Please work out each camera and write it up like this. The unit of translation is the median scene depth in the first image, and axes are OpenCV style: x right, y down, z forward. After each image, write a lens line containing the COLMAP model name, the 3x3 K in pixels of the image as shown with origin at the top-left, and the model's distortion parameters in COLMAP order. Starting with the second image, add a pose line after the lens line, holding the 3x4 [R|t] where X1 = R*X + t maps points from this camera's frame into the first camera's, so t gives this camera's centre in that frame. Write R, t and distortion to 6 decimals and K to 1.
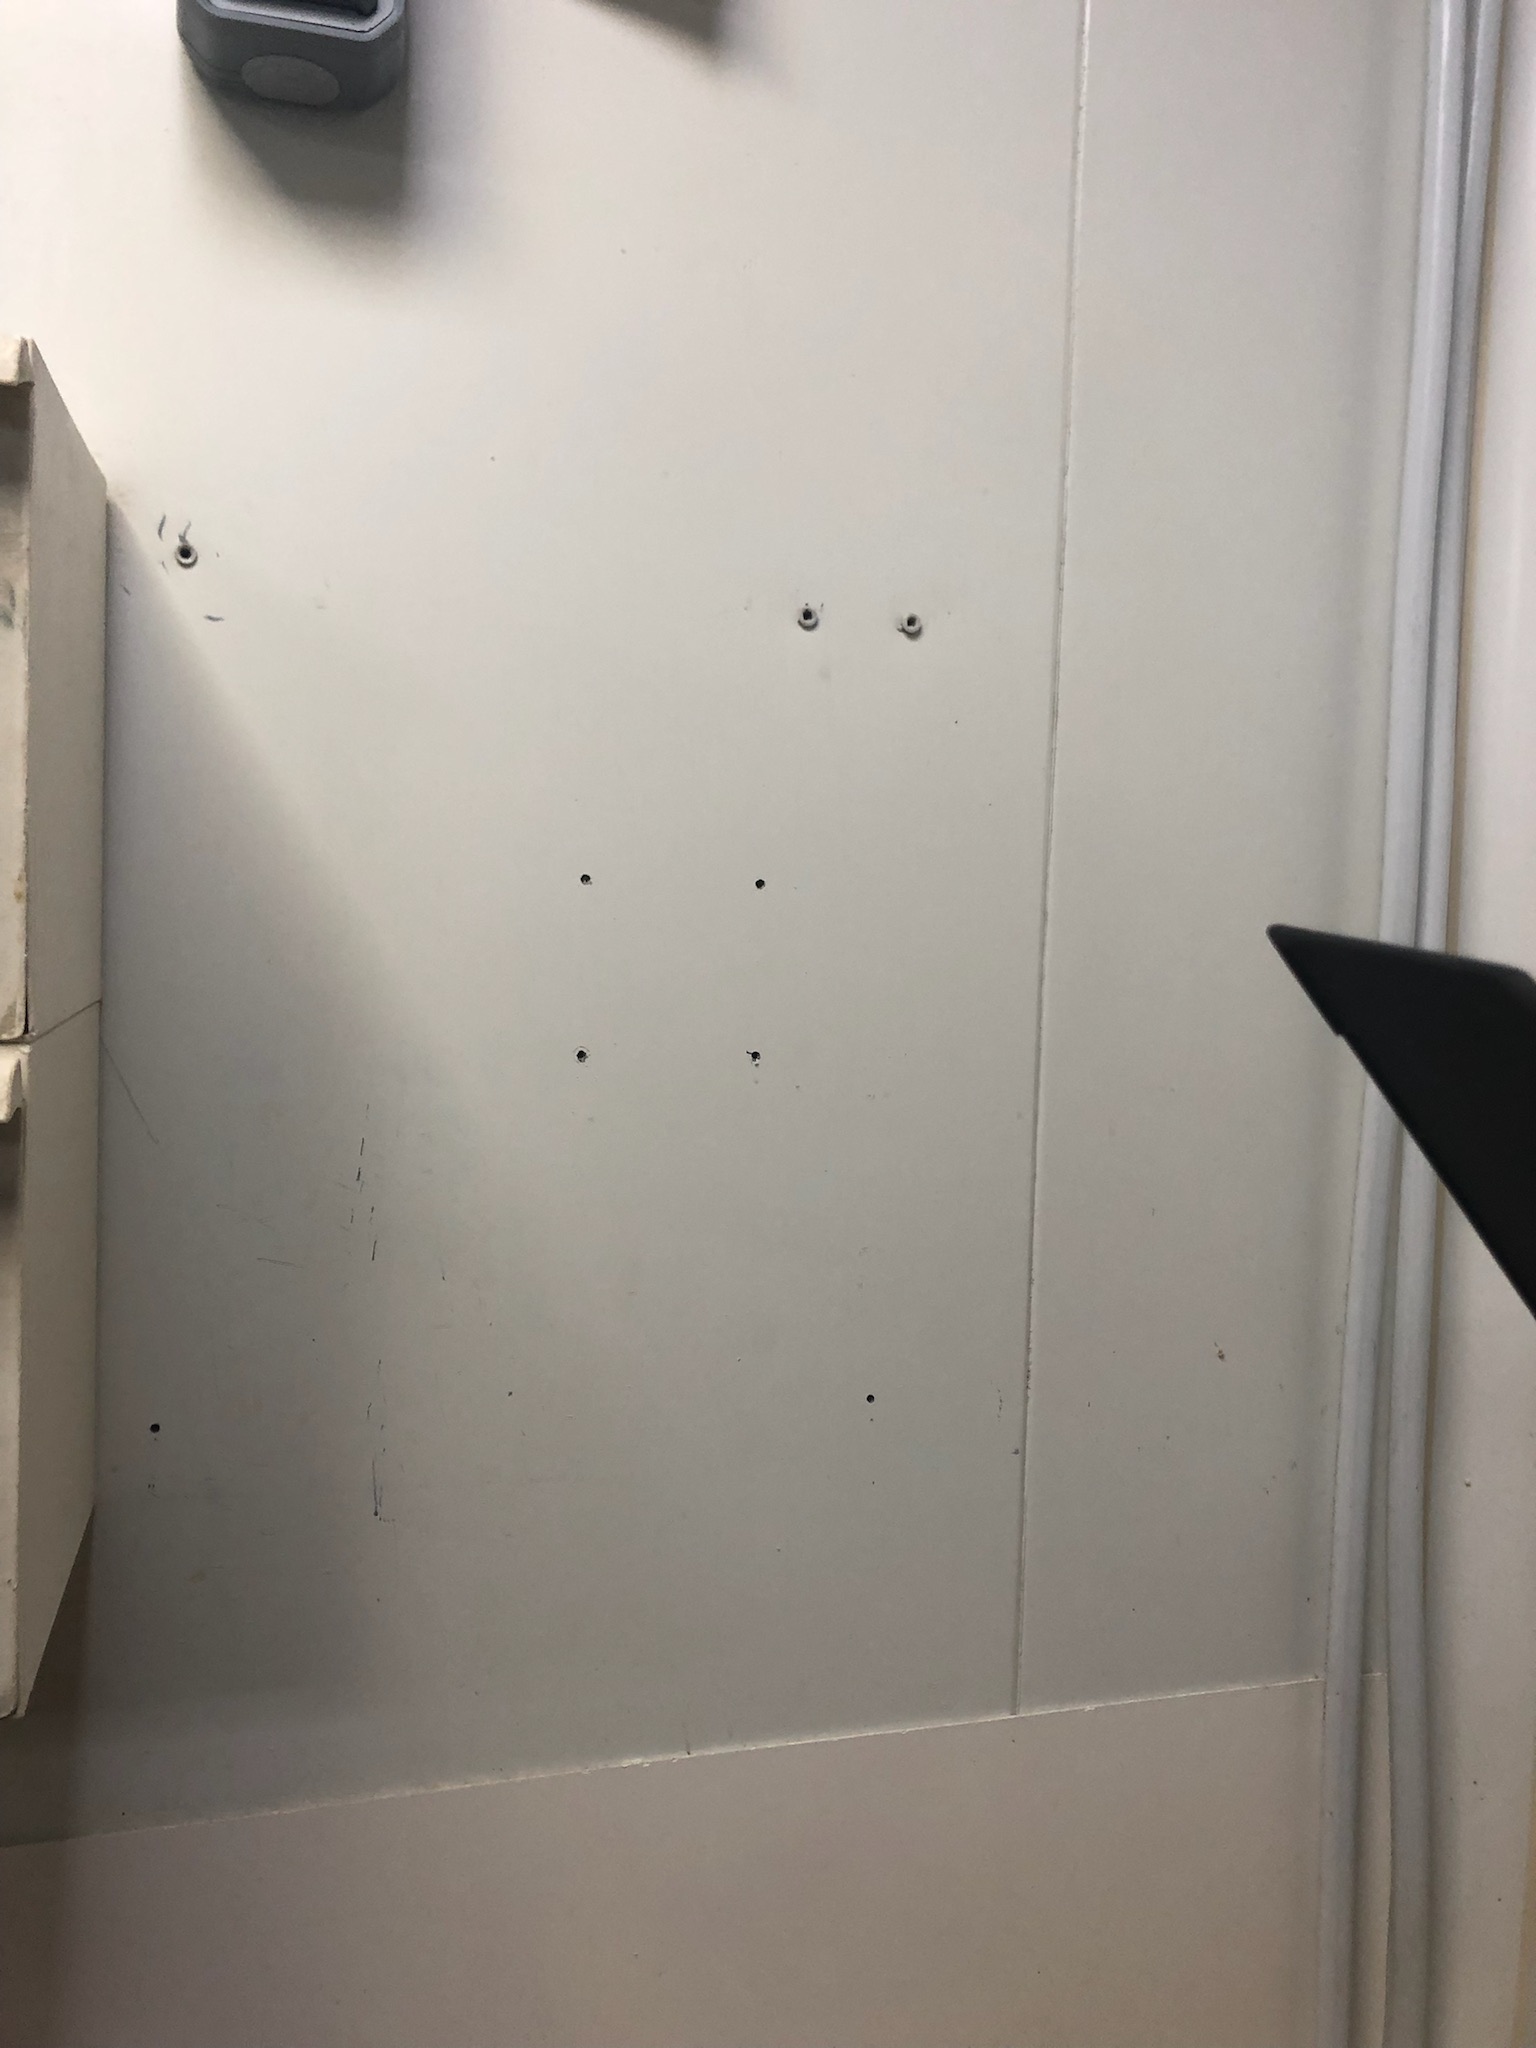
lens RADIAL K [[1659.0, 0, 763.8], [0, 1659.0, 1029.0], [0, 0, 1]] dist [0.027692, -0.021052]
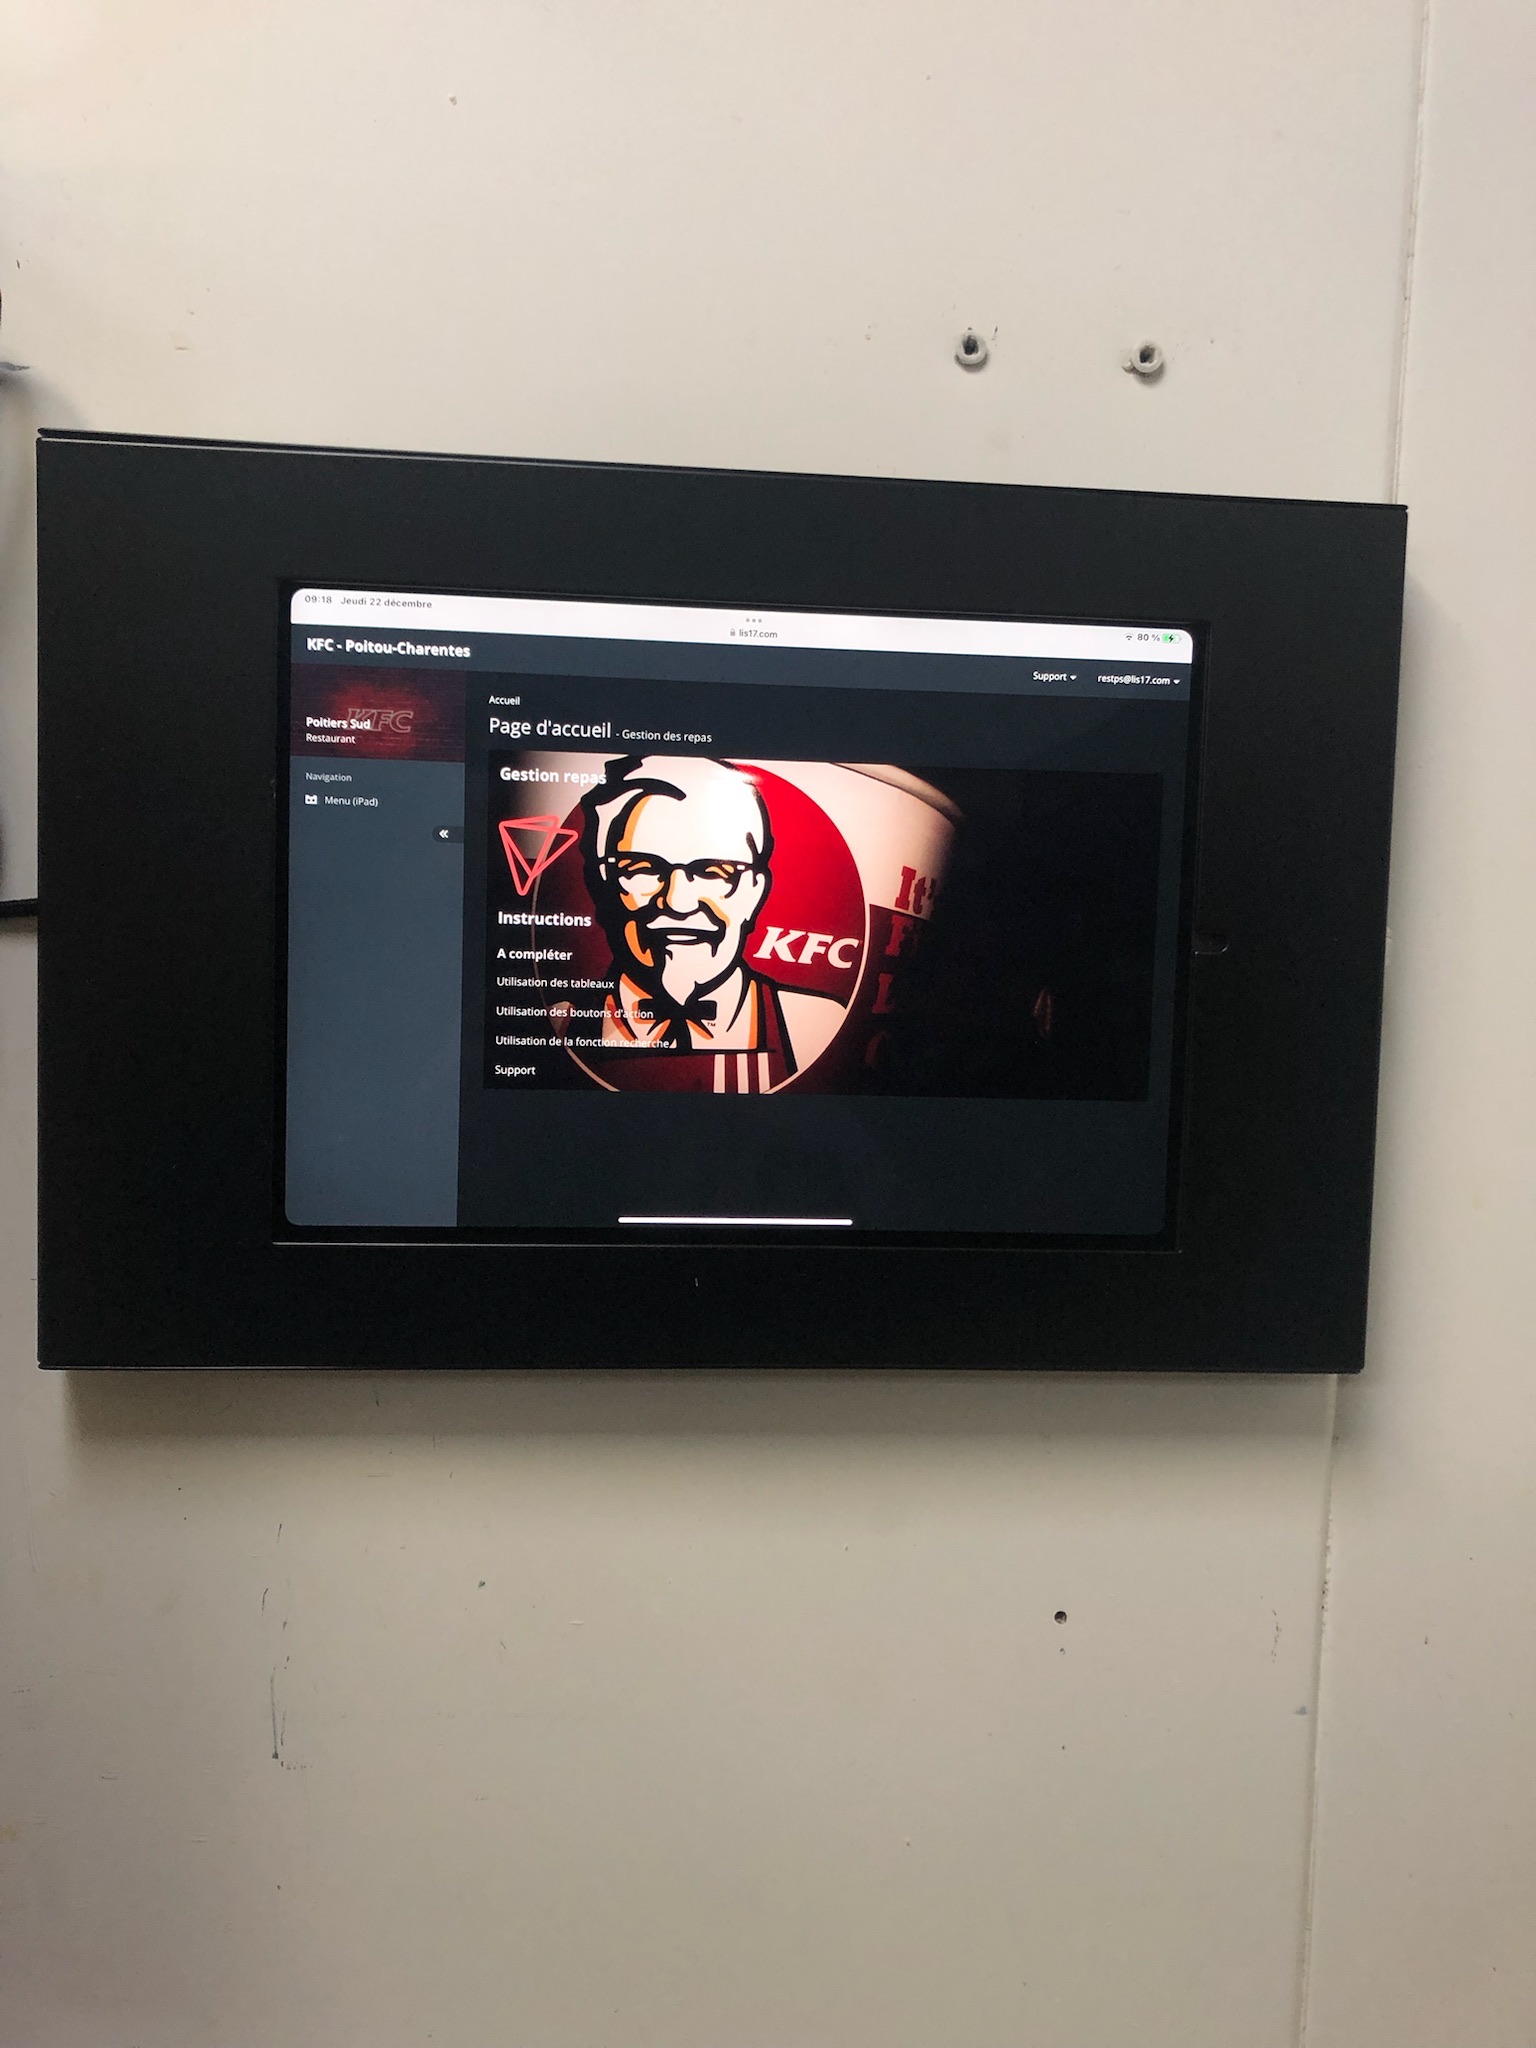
lens RADIAL K [[1659.0, 0, 786.4], [0, 1659.0, 1019.9], [0, 0, 1]] dist [0.027692, -0.021052]
pose [[0.985846, 0.019093, -0.166564, 0.065160], [-0.018471, 0.999815, 0.005283, -0.003598], [0.166634, -0.002132, 0.986016, 0.378249]]
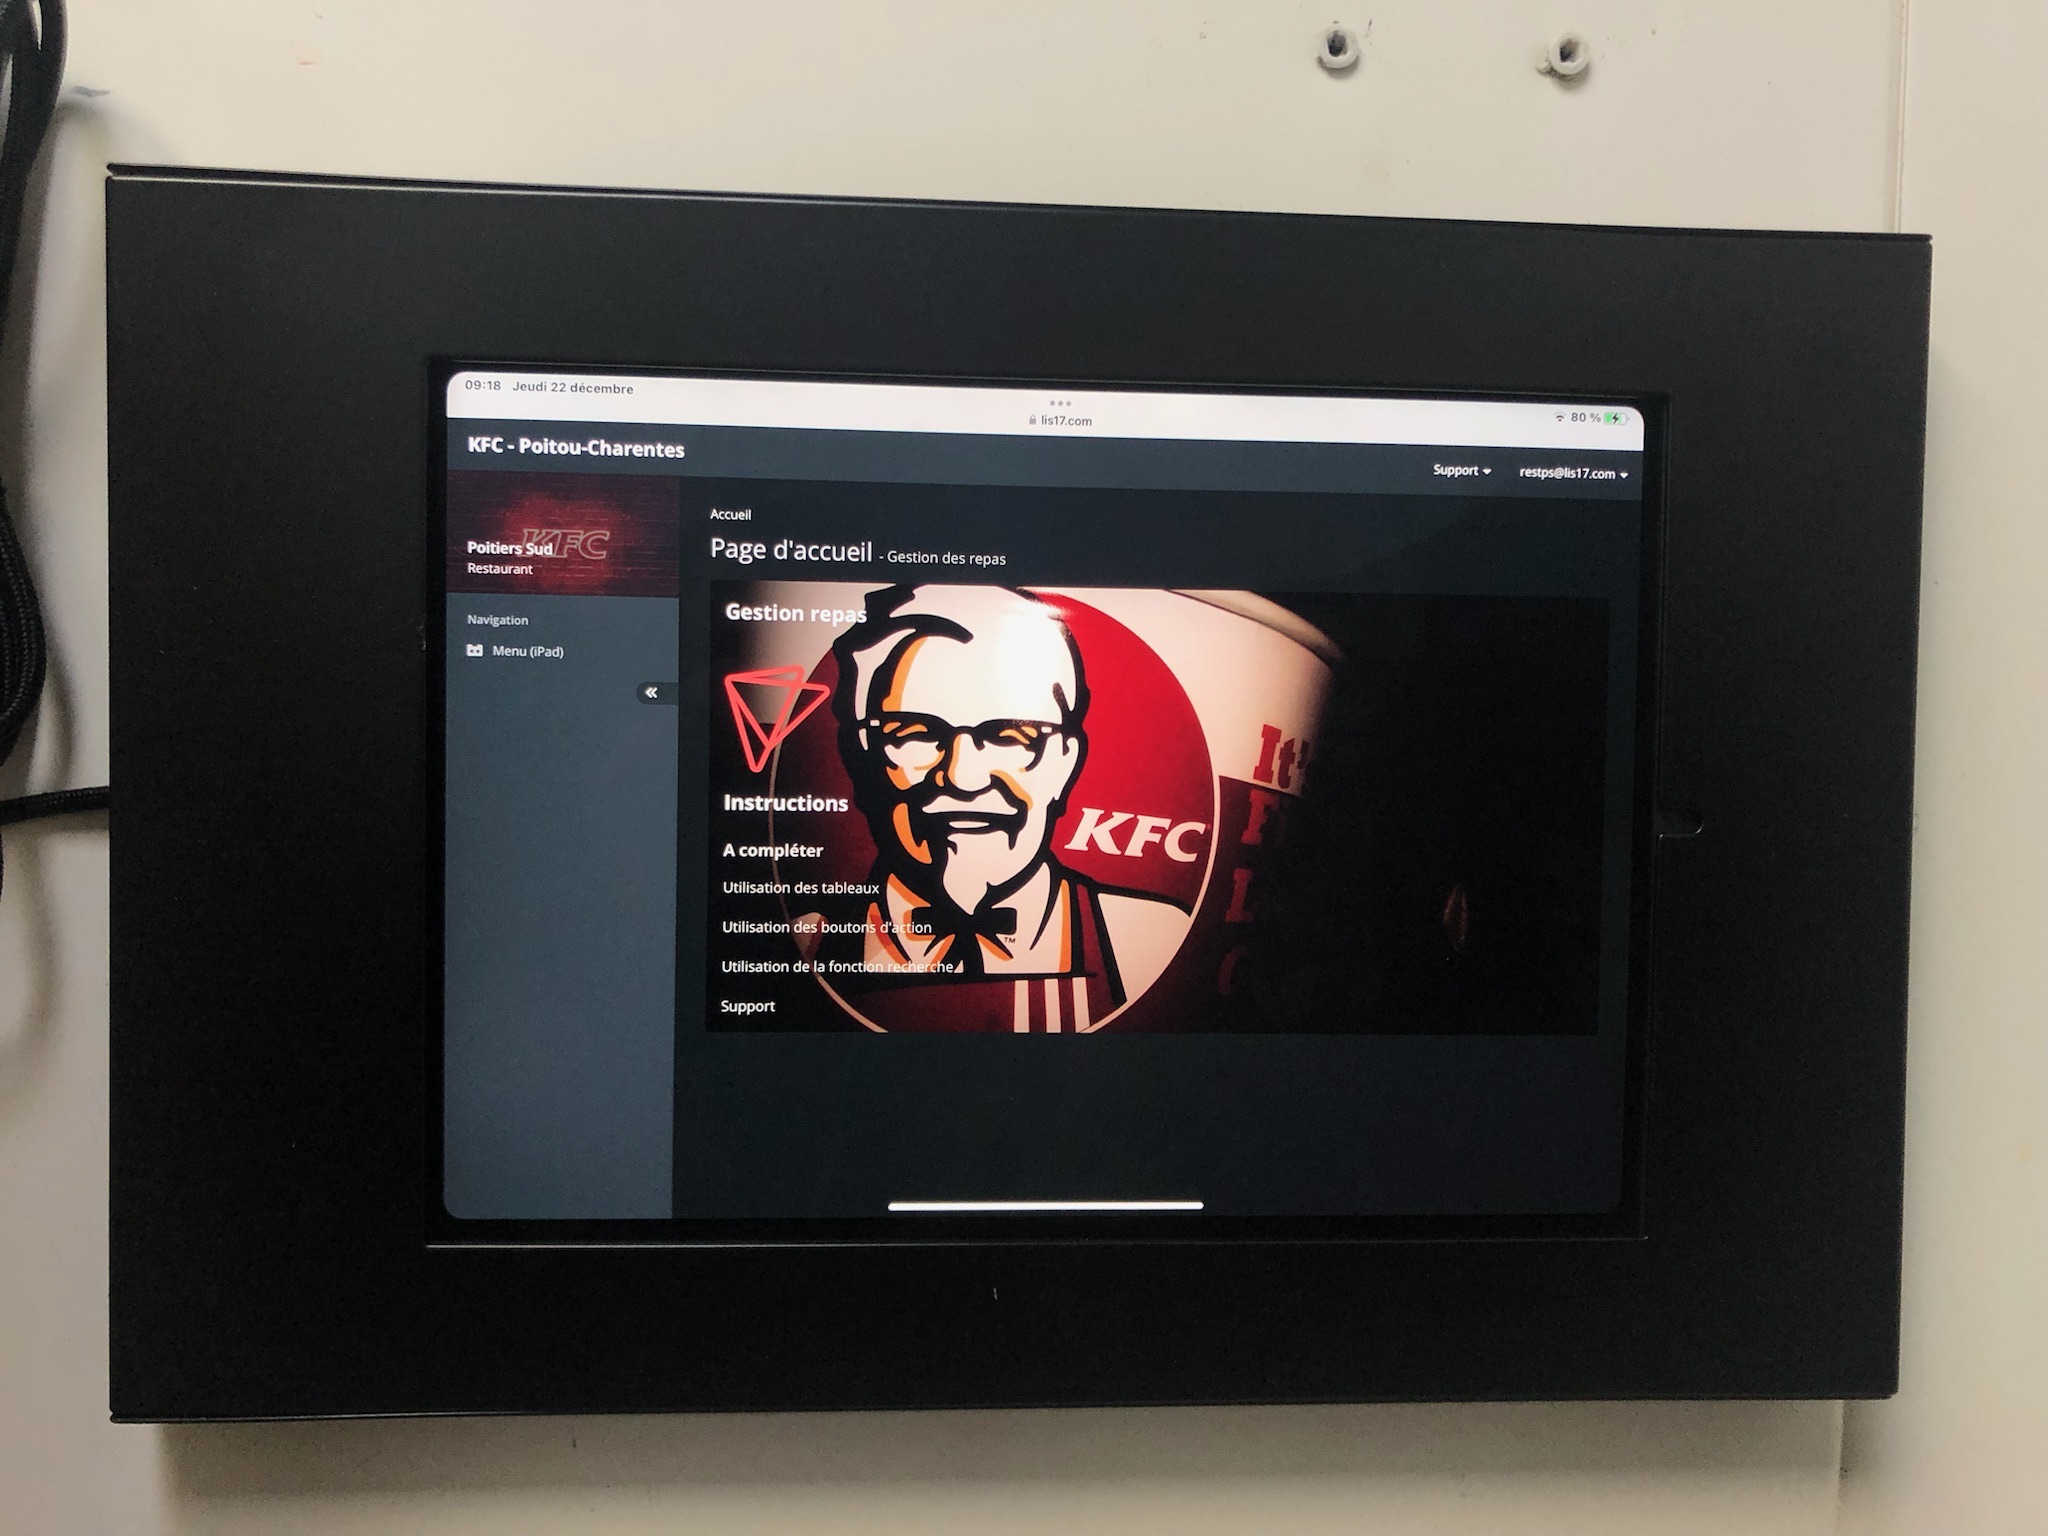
lens RADIAL K [[1659.0, 0, 1024.4], [0, 1659.0, 728.9], [0, 0, 1]] dist [0.027692, -0.021052]
pose [[0.982670, -0.000261, -0.185363, 0.026110], [-0.006669, 0.999302, -0.036759, -0.038215], [0.185243, 0.037359, 0.981982, 0.521478]]
